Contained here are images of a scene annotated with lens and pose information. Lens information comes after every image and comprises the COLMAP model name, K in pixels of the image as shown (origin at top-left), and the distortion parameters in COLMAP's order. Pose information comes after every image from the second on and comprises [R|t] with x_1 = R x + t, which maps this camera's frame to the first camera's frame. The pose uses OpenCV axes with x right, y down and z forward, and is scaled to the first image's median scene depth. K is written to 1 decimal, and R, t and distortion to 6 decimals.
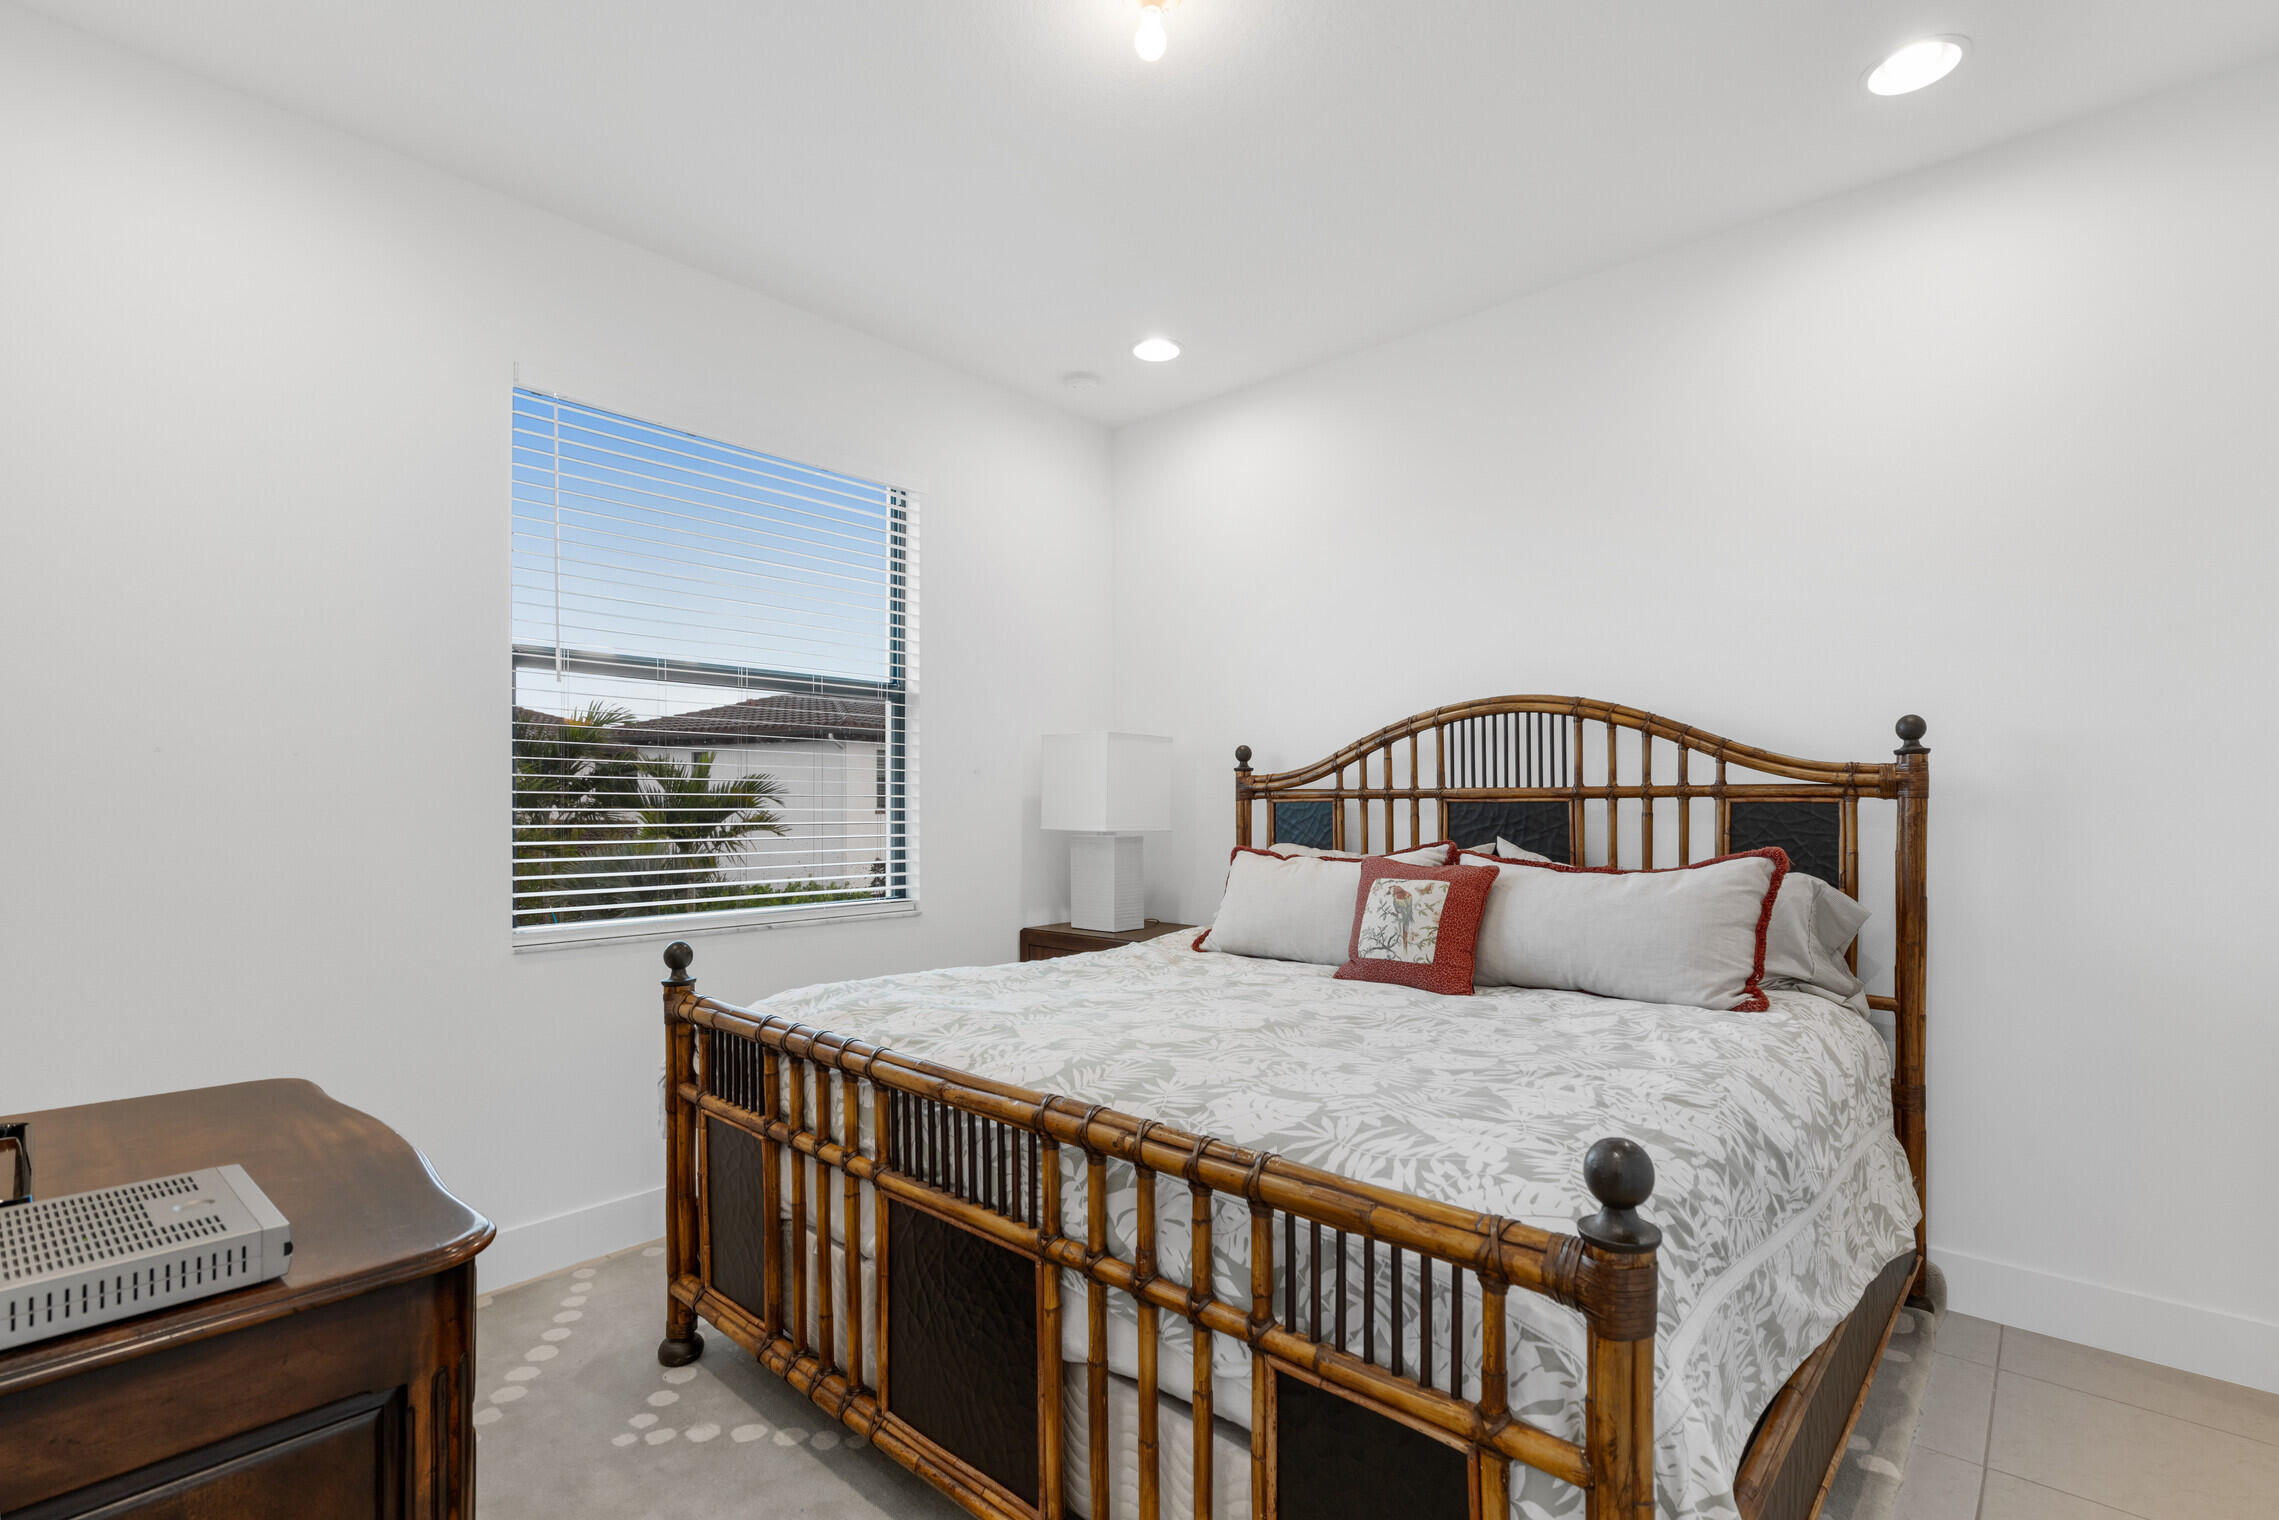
lens RADIAL K [[1033.7, 0, 1136.3], [0, 1033.7, 784.3], [0, 0, 1]] dist [-0.003276, 0.000286]
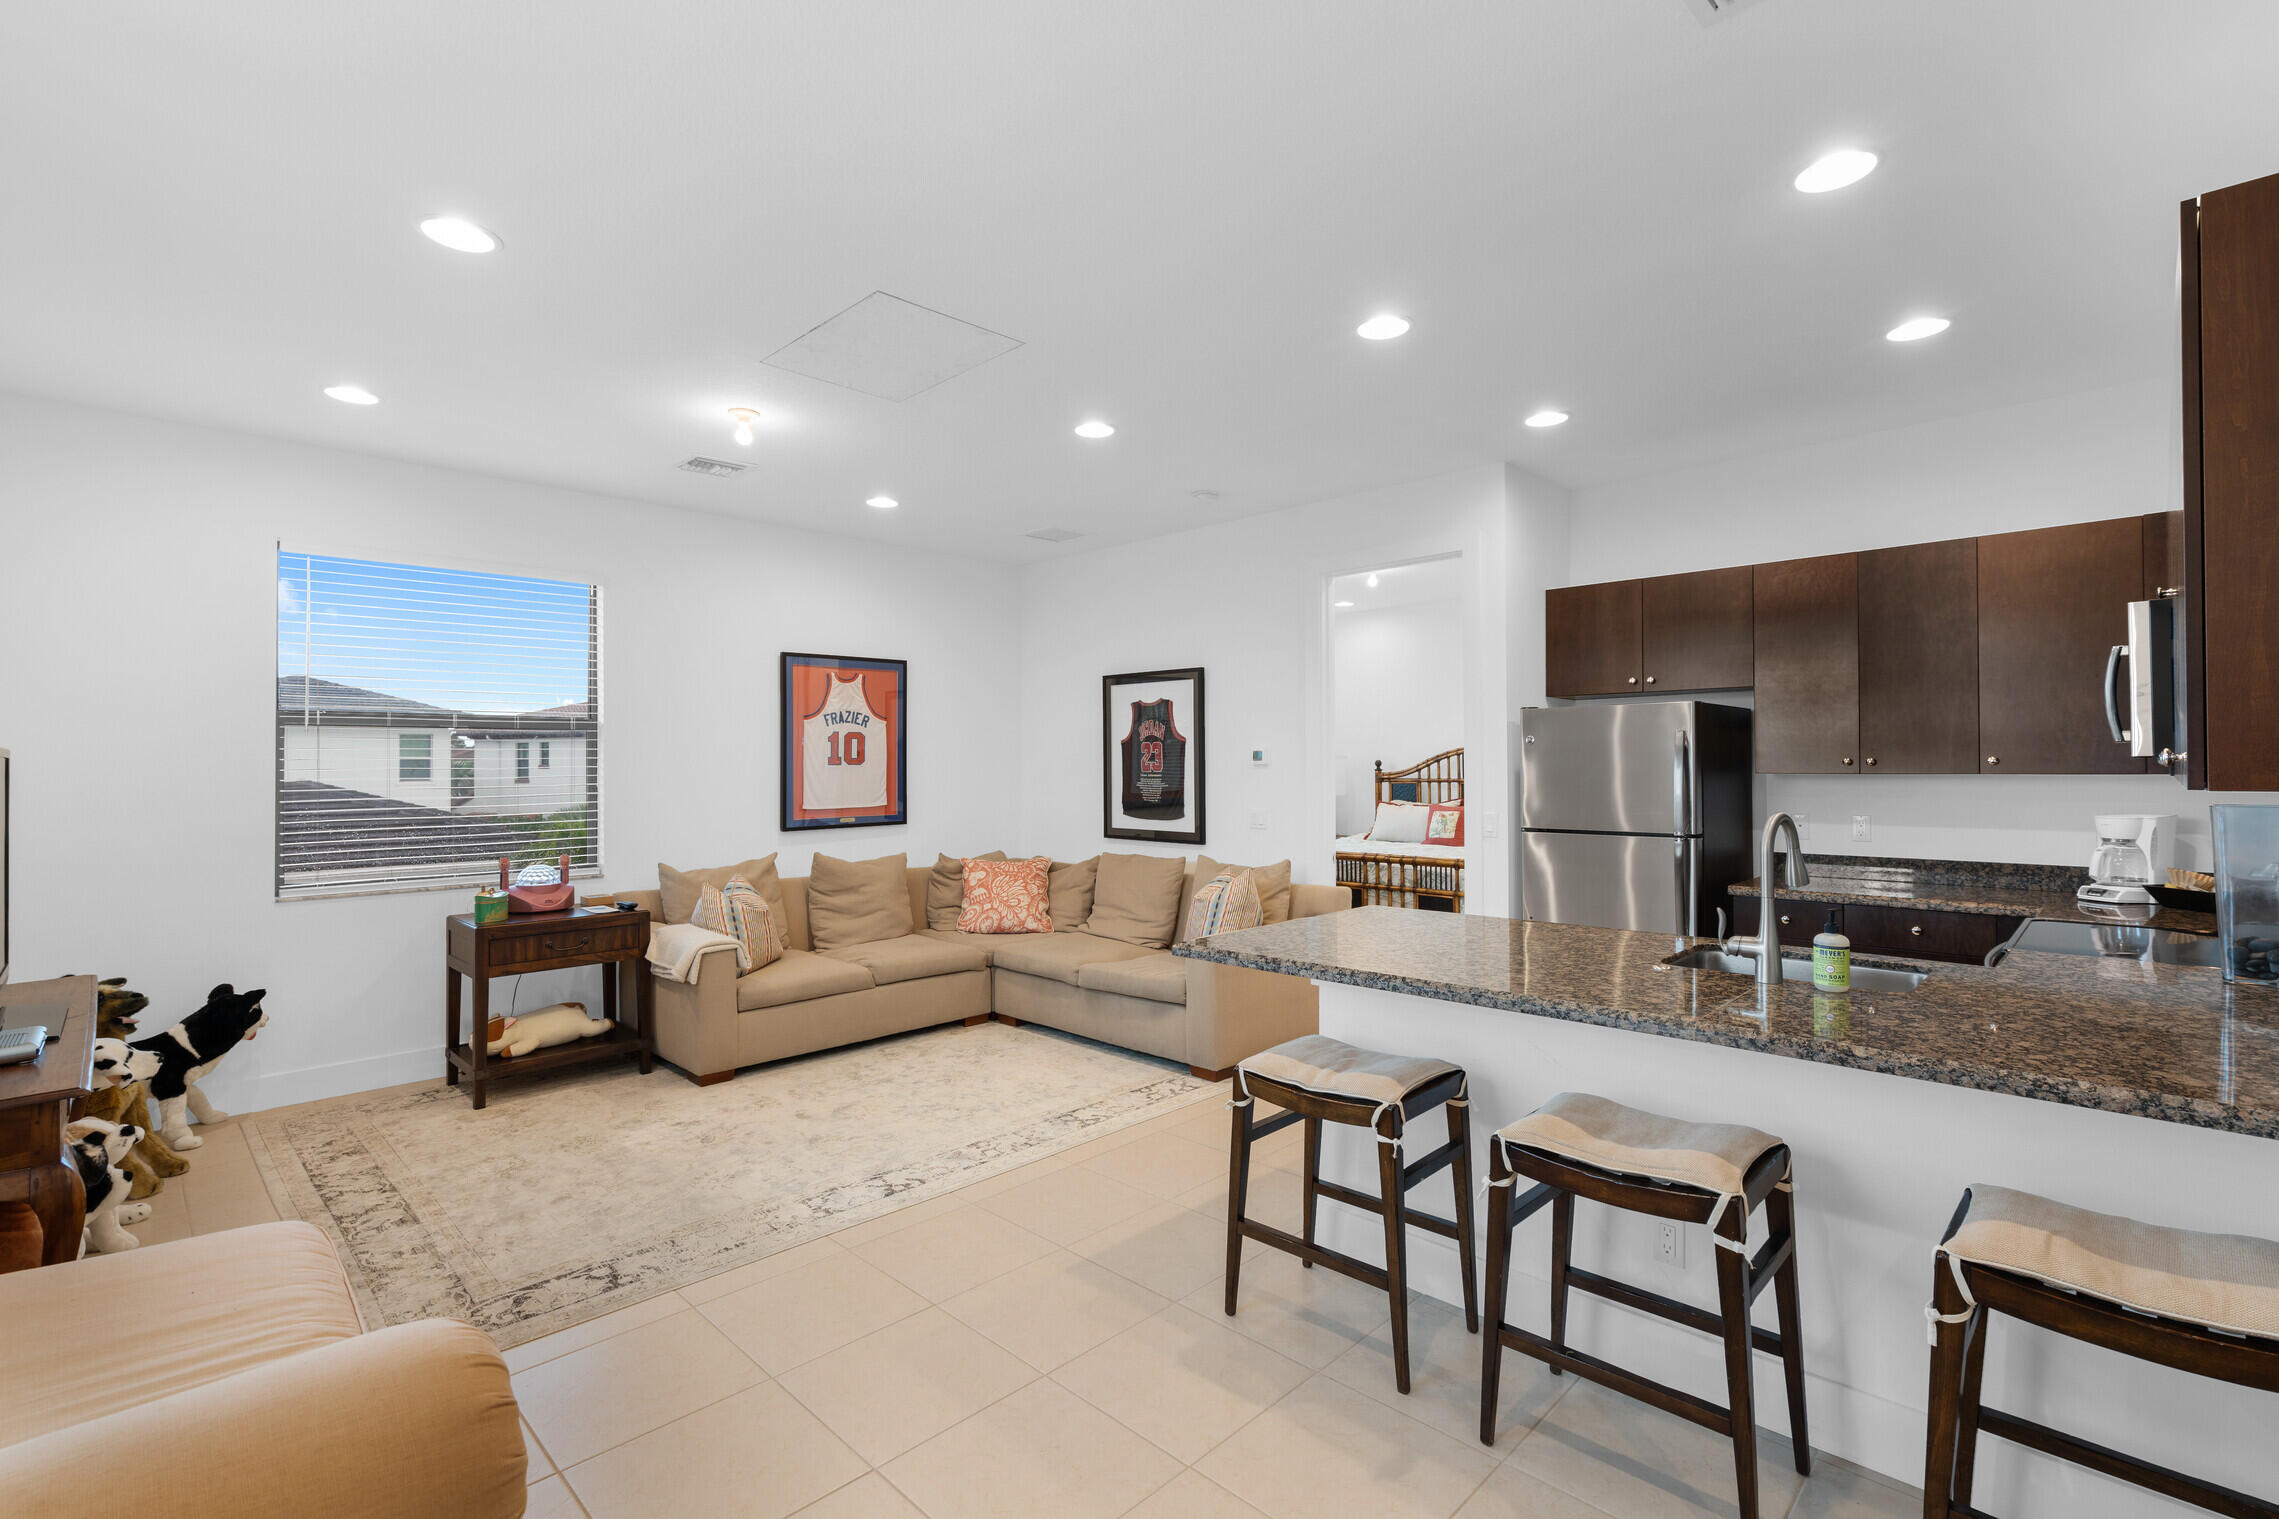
lens RADIAL K [[1037.3, 0, 1136.8], [0, 1037.3, 764.7], [0, 0, 1]] dist [-0.002958, 0.000455]
pose [[0.999011, -0.007070, -0.043899, -0.431834], [0.007736, 0.999858, 0.015001, -0.081837], [0.043787, -0.015326, 0.998923, -1.766911]]
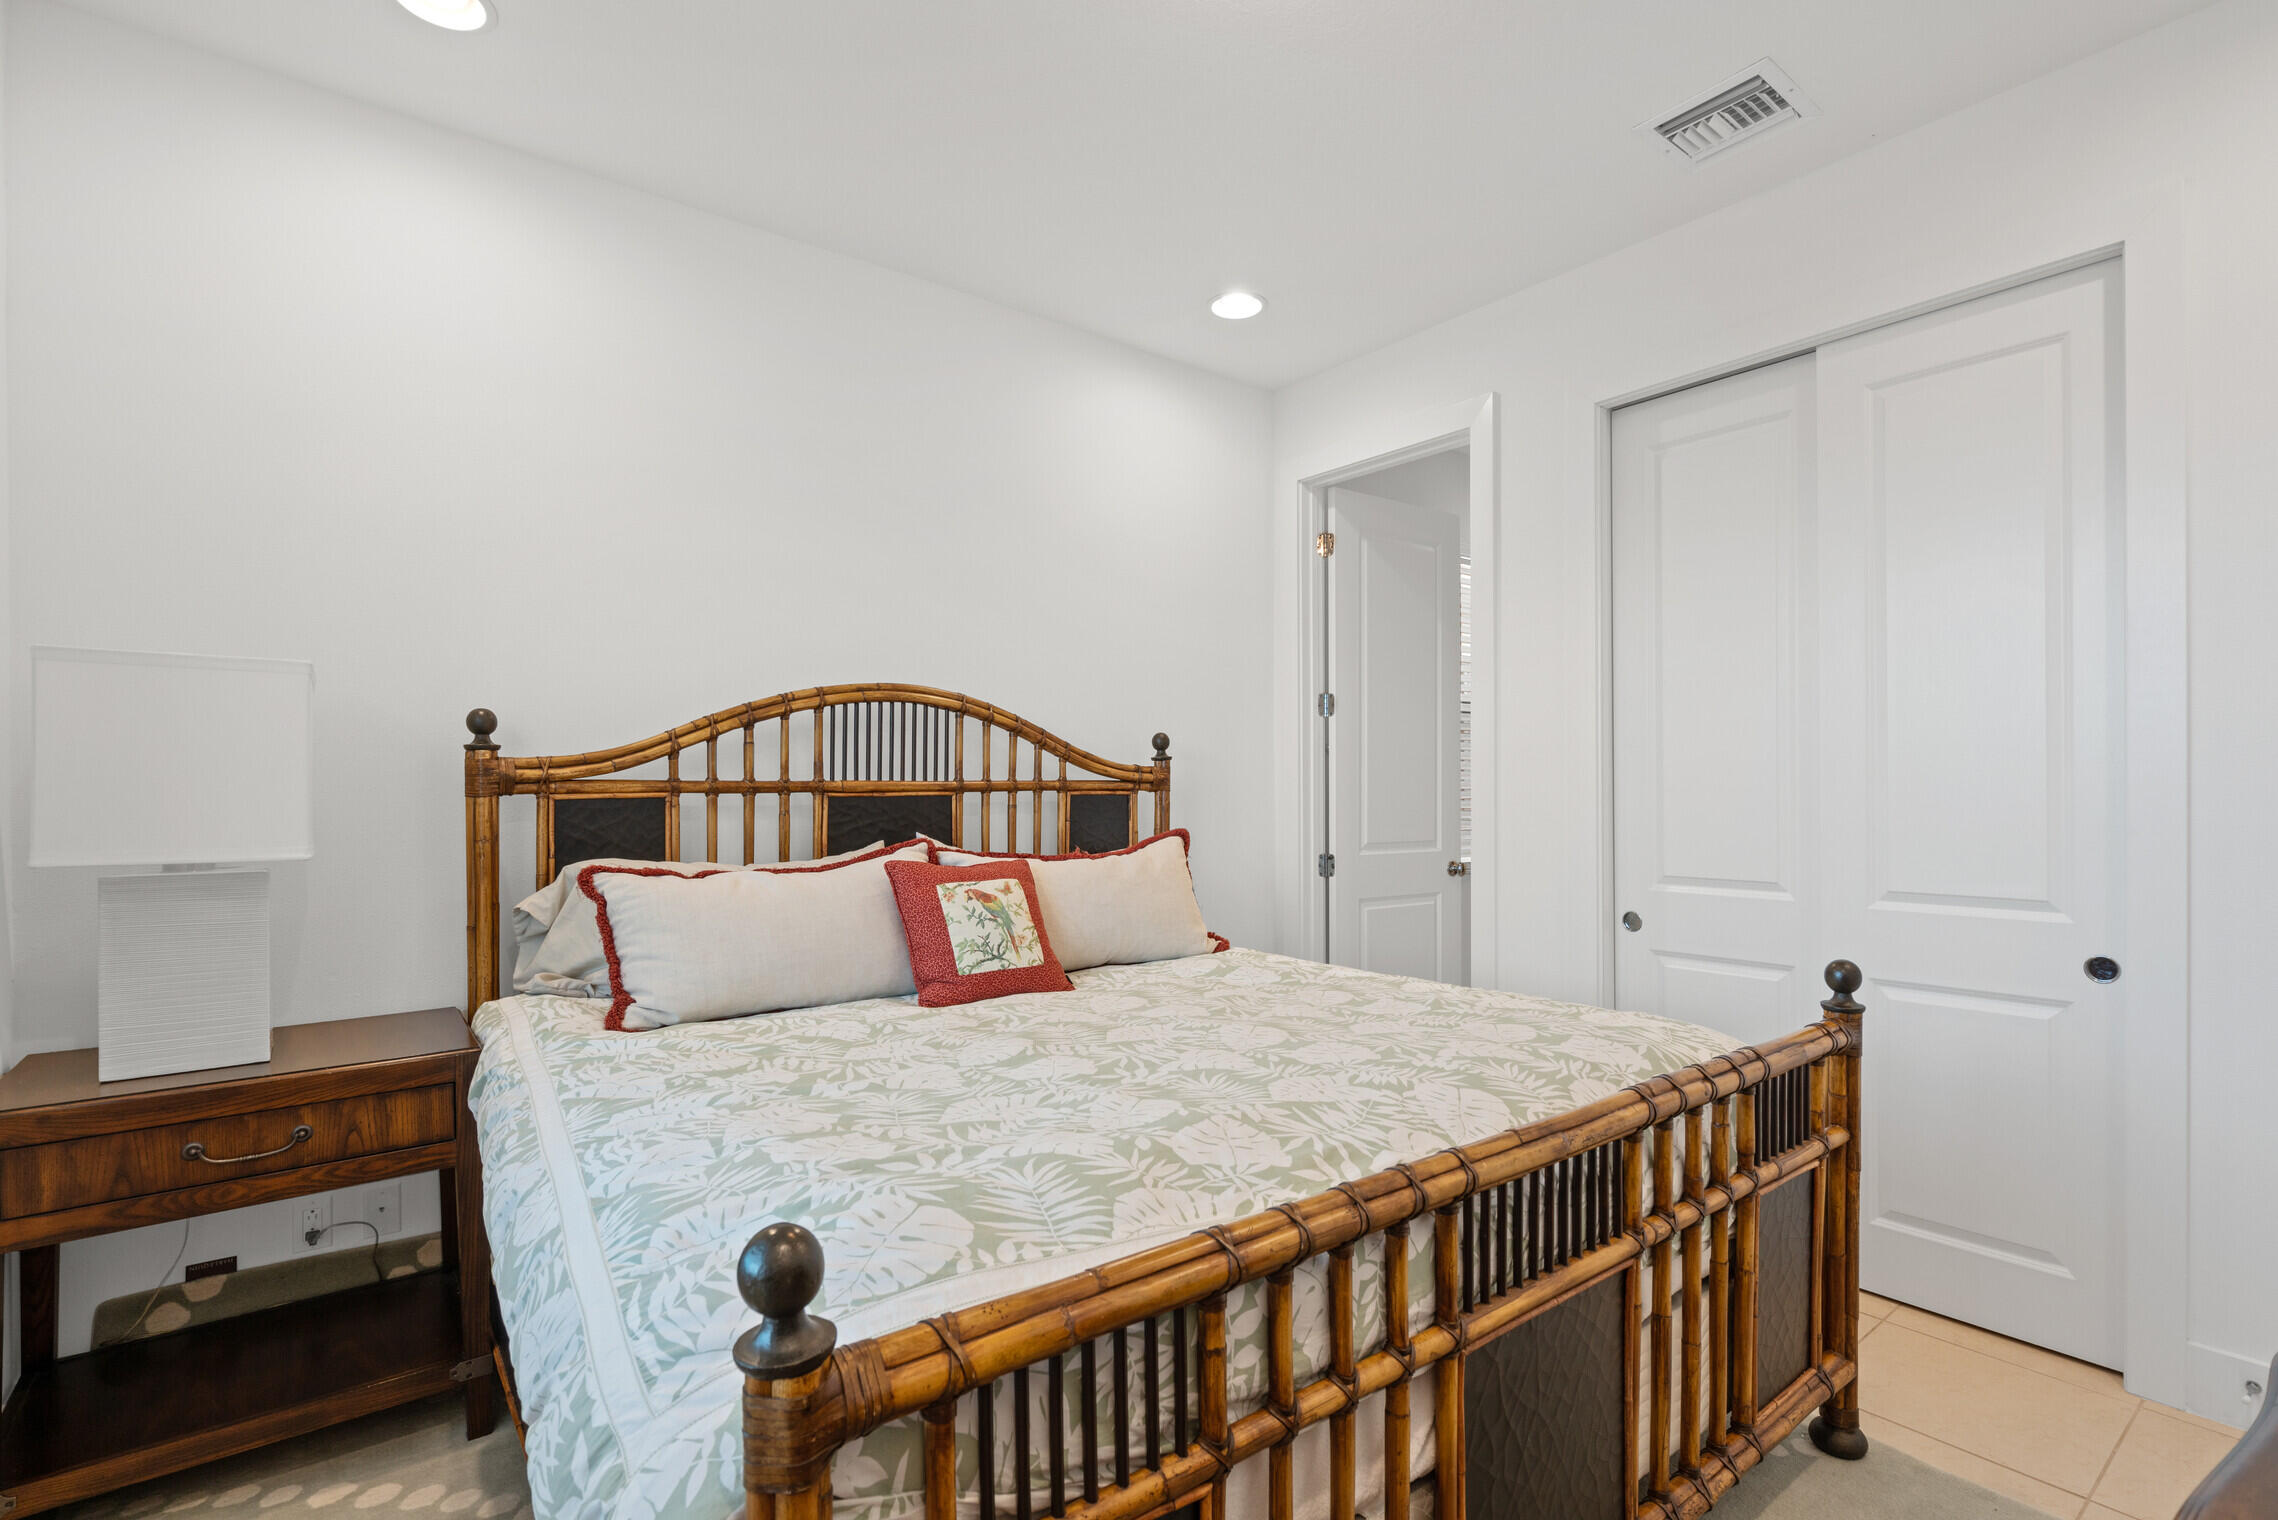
lens RADIAL K [[1062.3, 0, 1142.0], [0, 1062.3, 772.8], [0, 0, 1]] dist [-0.002168, -0.000049]
pose [[0.178710, 0.018506, 0.983728, -0.552634], [-0.010499, 0.999802, -0.016901, 0.010028], [-0.983846, -0.007308, 0.178868, 0.605464]]
